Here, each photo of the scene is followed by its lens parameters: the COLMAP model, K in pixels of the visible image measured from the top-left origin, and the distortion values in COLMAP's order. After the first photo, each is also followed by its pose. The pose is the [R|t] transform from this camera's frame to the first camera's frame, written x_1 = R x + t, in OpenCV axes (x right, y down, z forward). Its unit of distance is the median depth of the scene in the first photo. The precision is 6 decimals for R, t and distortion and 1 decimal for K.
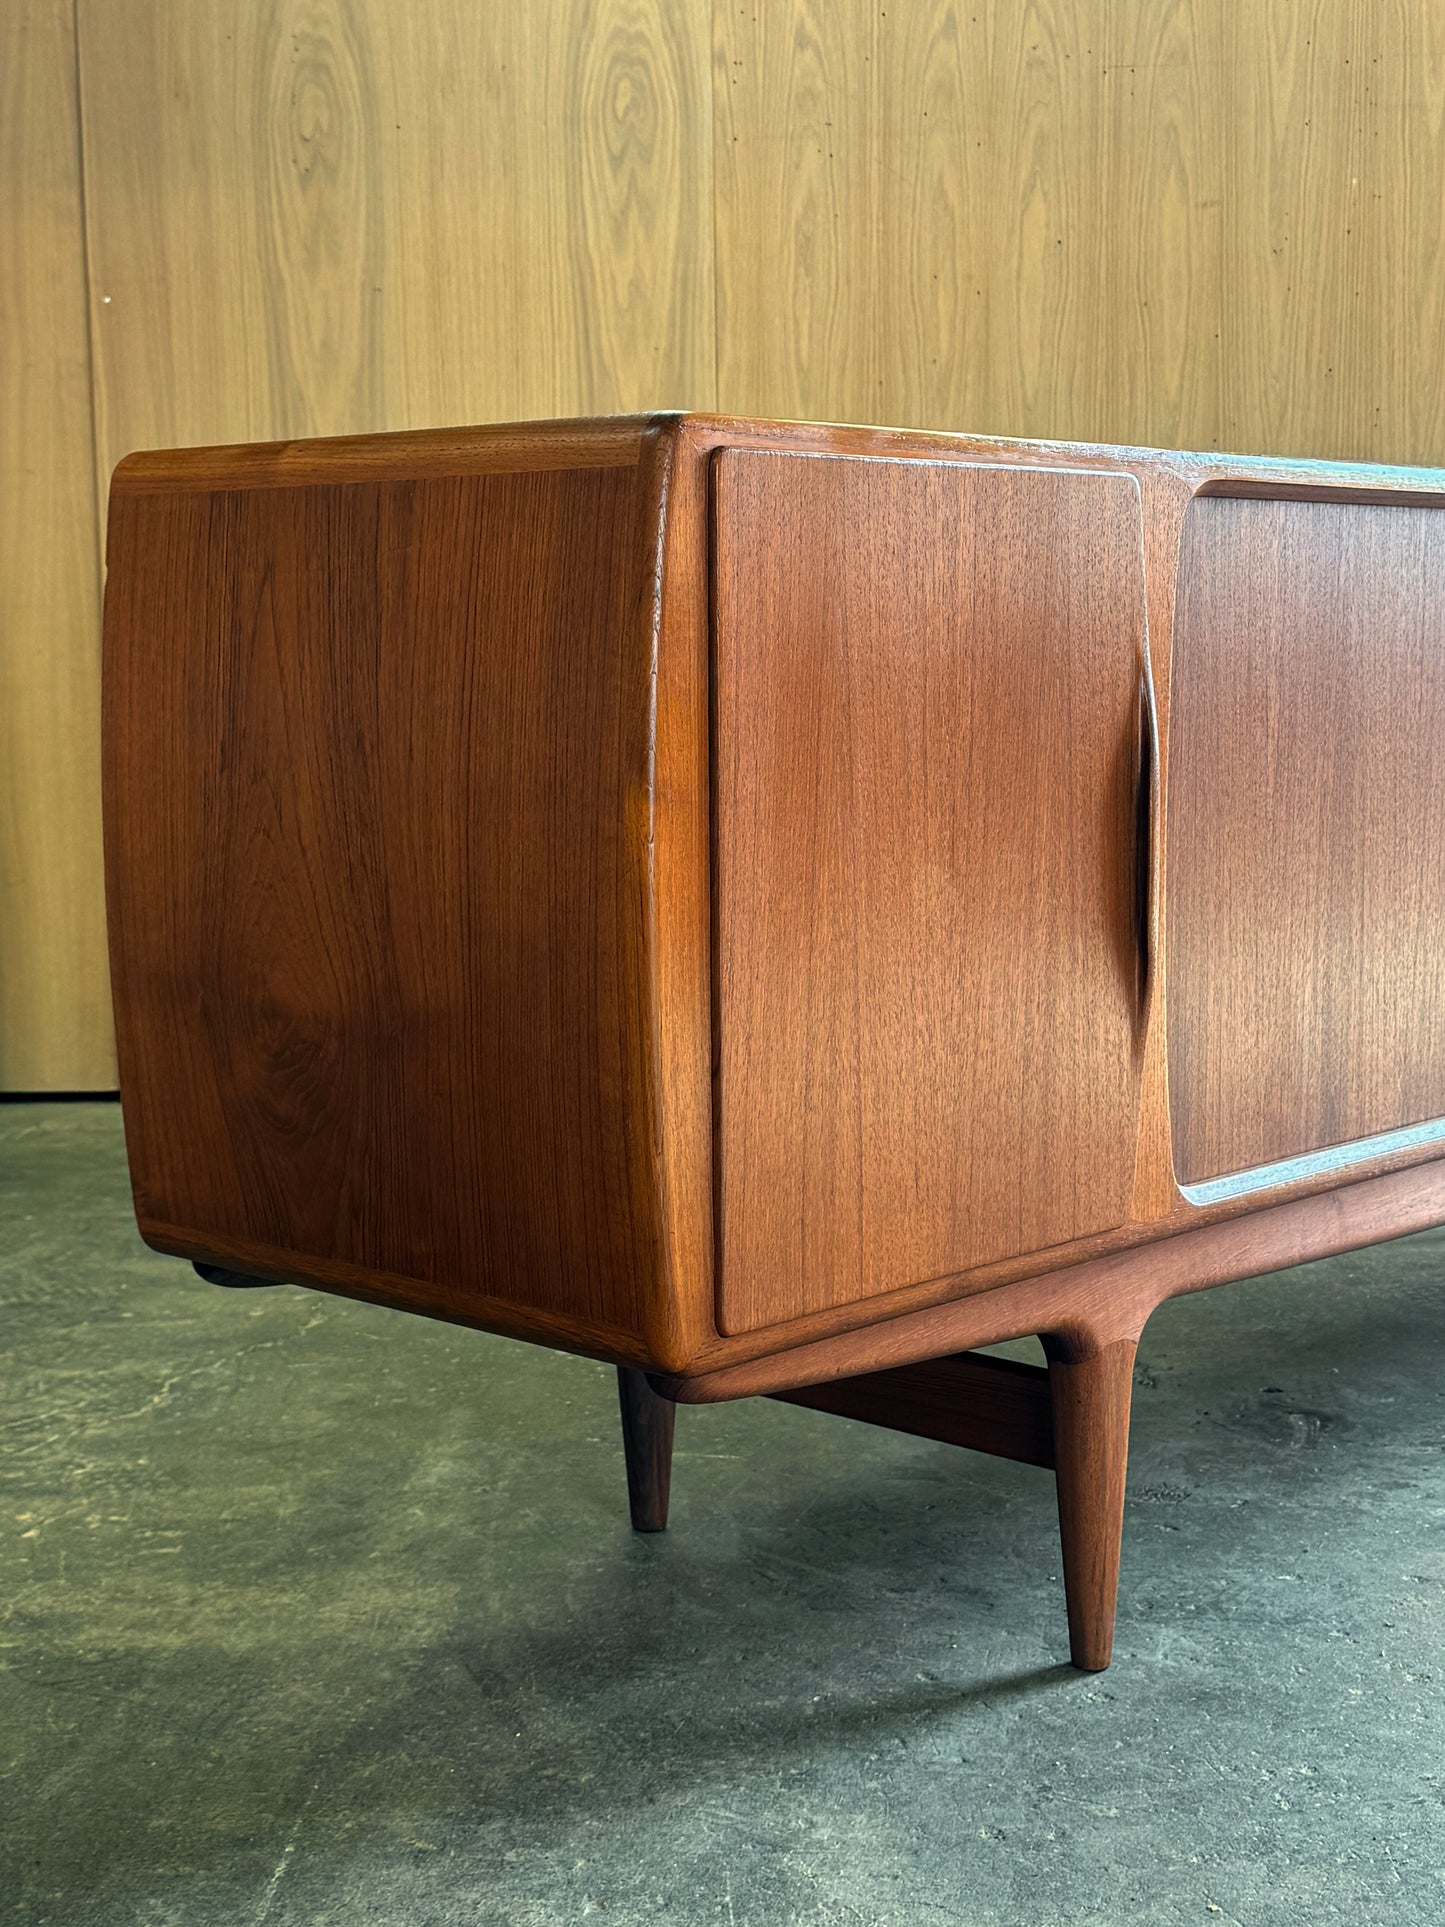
lens RADIAL K [[2750.4, 0, 703.2], [0, 2750.4, 949.7], [0, 0, 1]] dist [0.106668, 0.000000]
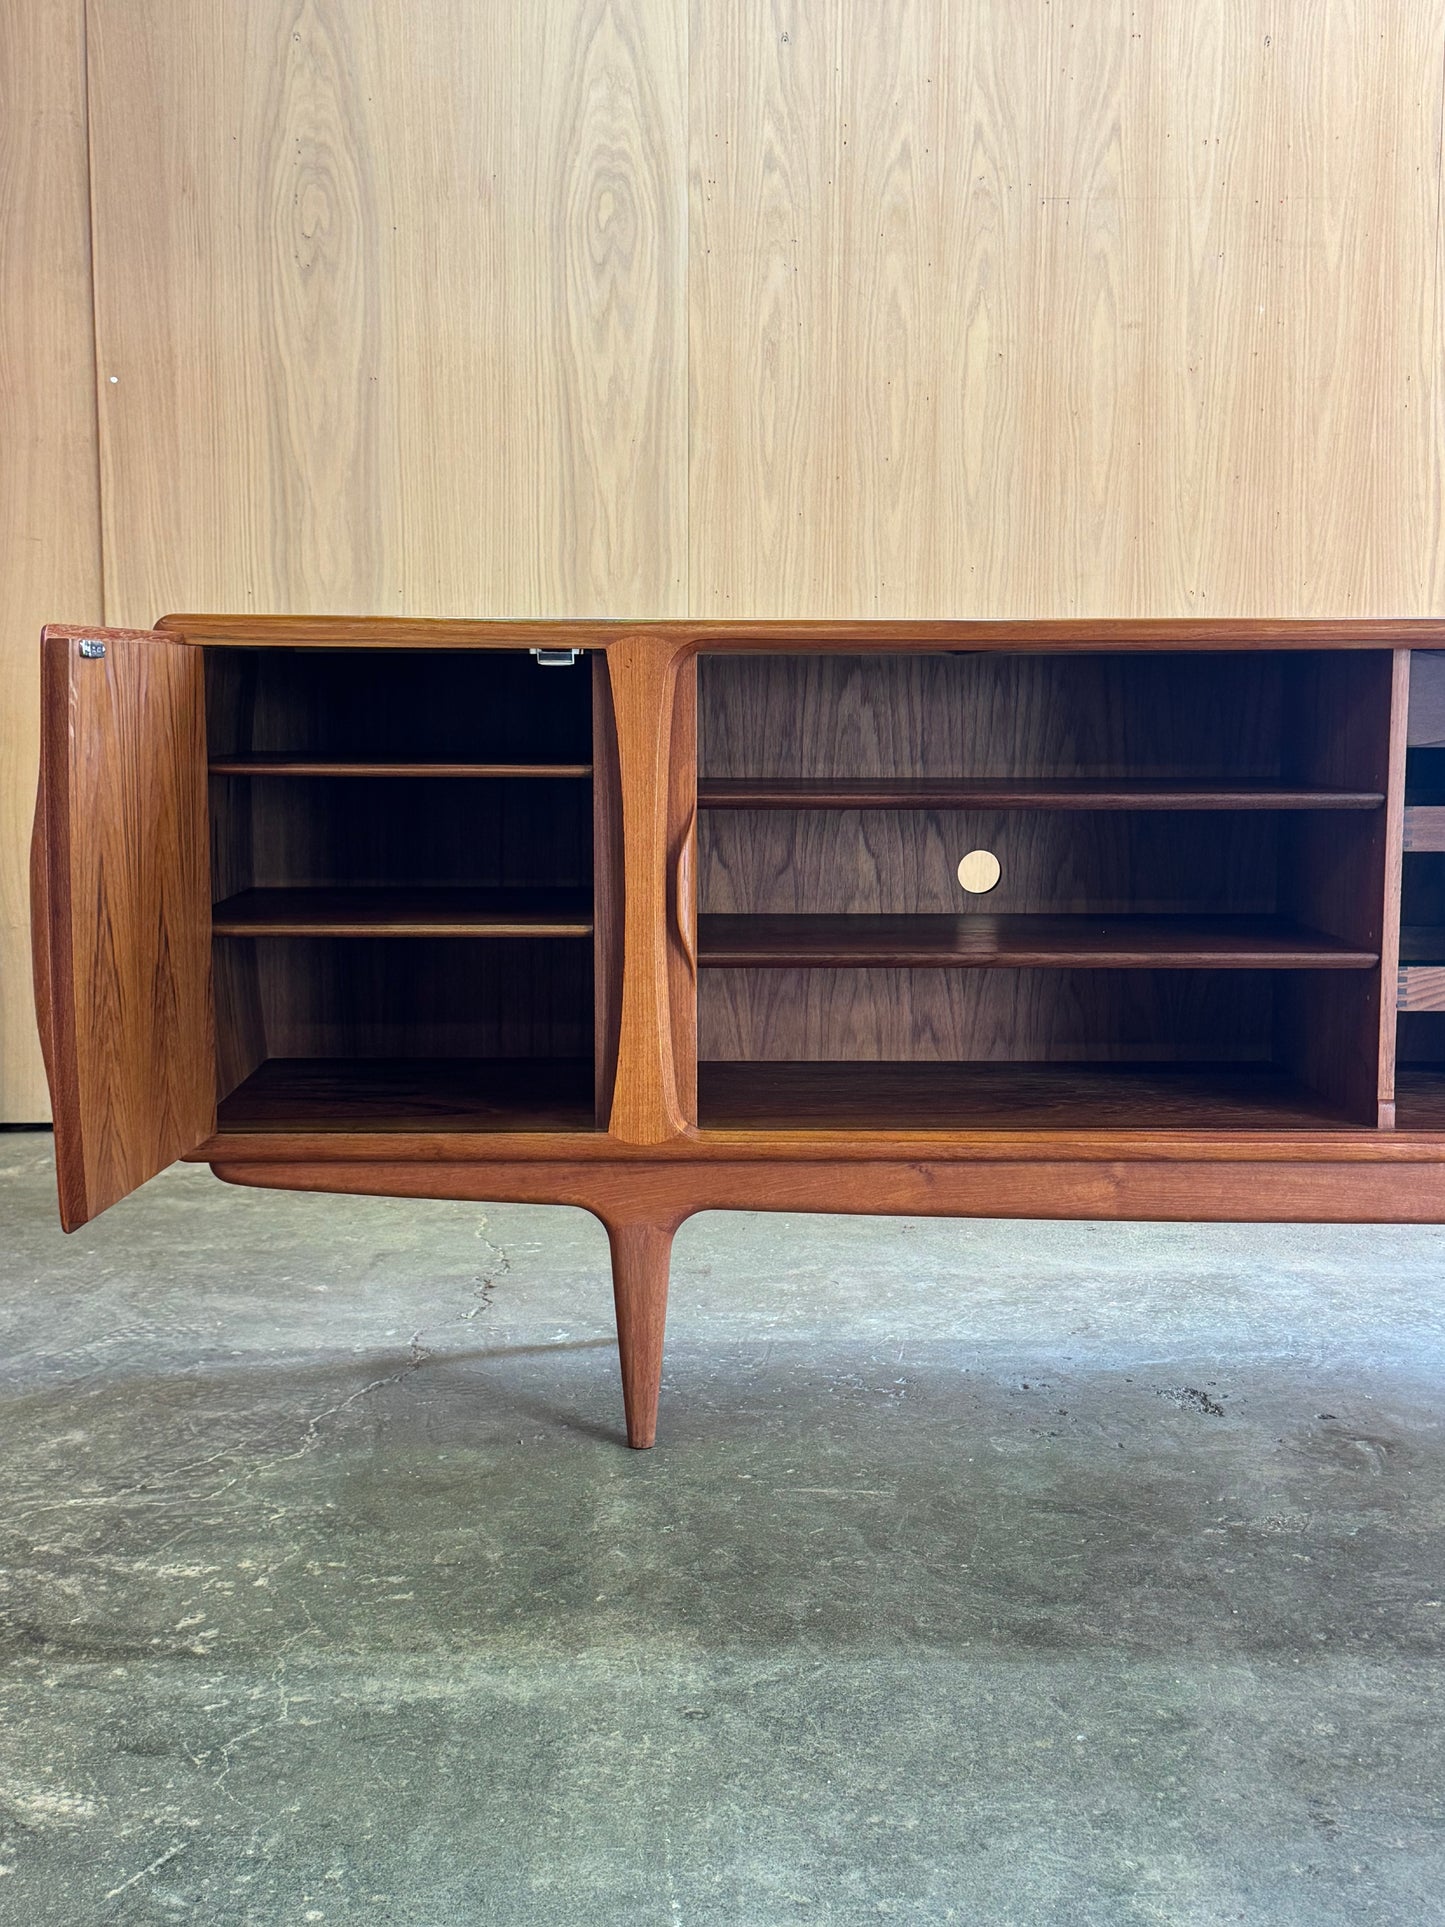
lens RADIAL K [[2473.2, 0, 704.2], [0, 2473.2, 984.2], [0, 0, 1]] dist [0.104117, 0.000000]
pose [[0.993880, 0.001831, 0.110452, -0.098997], [-0.003505, 0.999882, 0.014958, -0.018501], [-0.110411, -0.015254, 0.993769, 0.019850]]
